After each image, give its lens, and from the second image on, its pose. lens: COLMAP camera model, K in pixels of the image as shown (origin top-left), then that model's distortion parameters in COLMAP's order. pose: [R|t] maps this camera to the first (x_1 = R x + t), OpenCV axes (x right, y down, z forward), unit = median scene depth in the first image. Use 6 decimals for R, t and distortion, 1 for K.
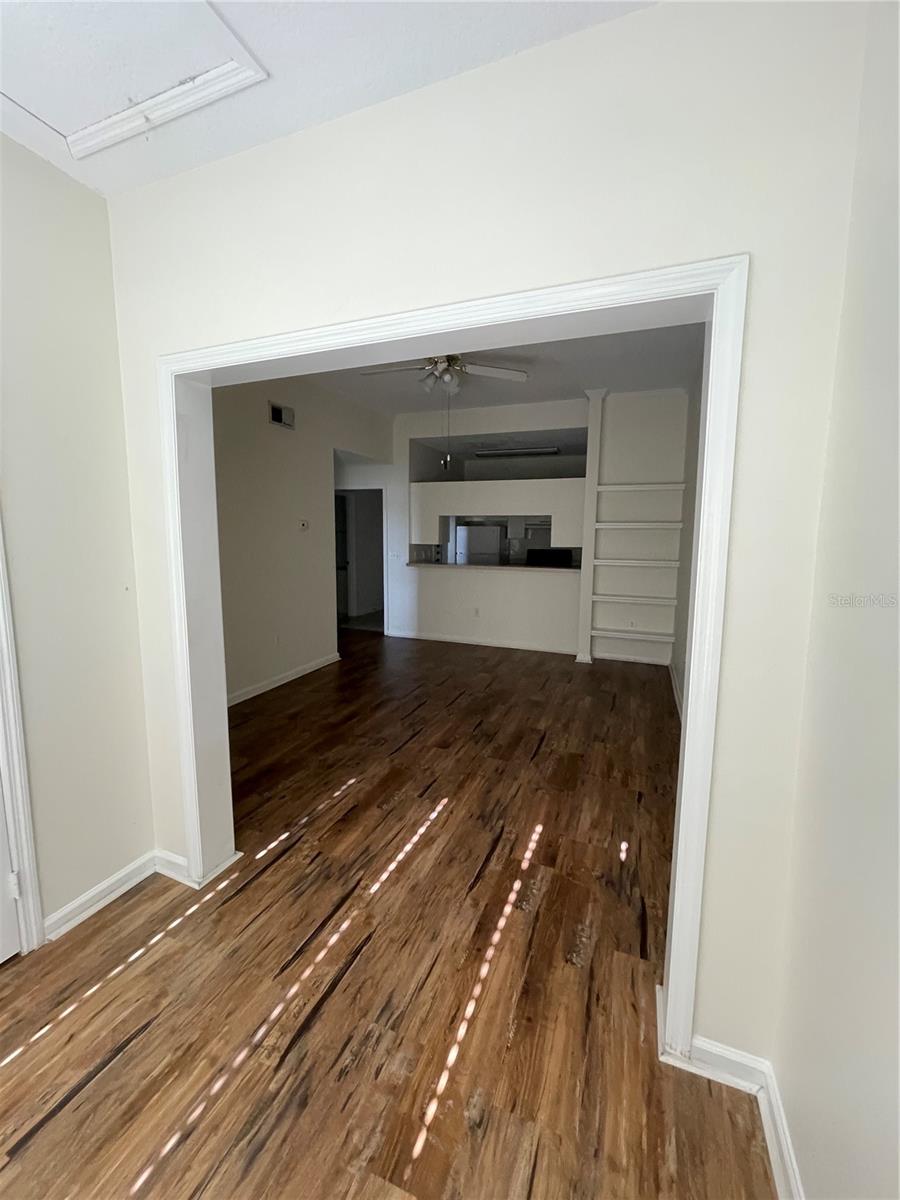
lens RADIAL K [[486.6, 0, 449.3], [0, 486.6, 597.2], [0, 0, 1]] dist [-0.004033, -0.000439]
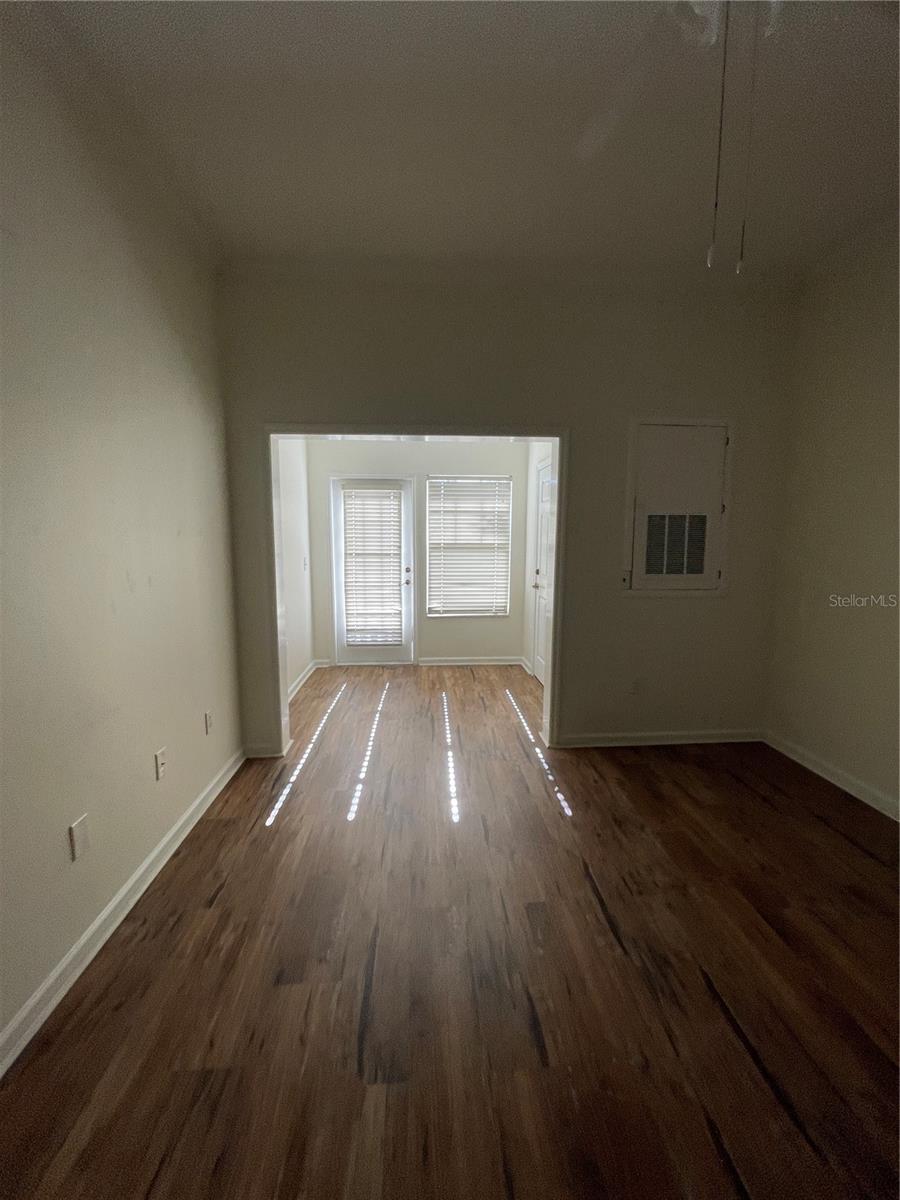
lens RADIAL K [[486.6, 0, 451.4], [0, 486.6, 597.6], [0, 0, 1]] dist [-0.004033, -0.000439]
pose [[-0.904373, 0.050340, -0.423763, 0.336243], [-0.058709, 0.968899, 0.240392, -0.191615], [0.422685, 0.242283, -0.873291, 1.558989]]
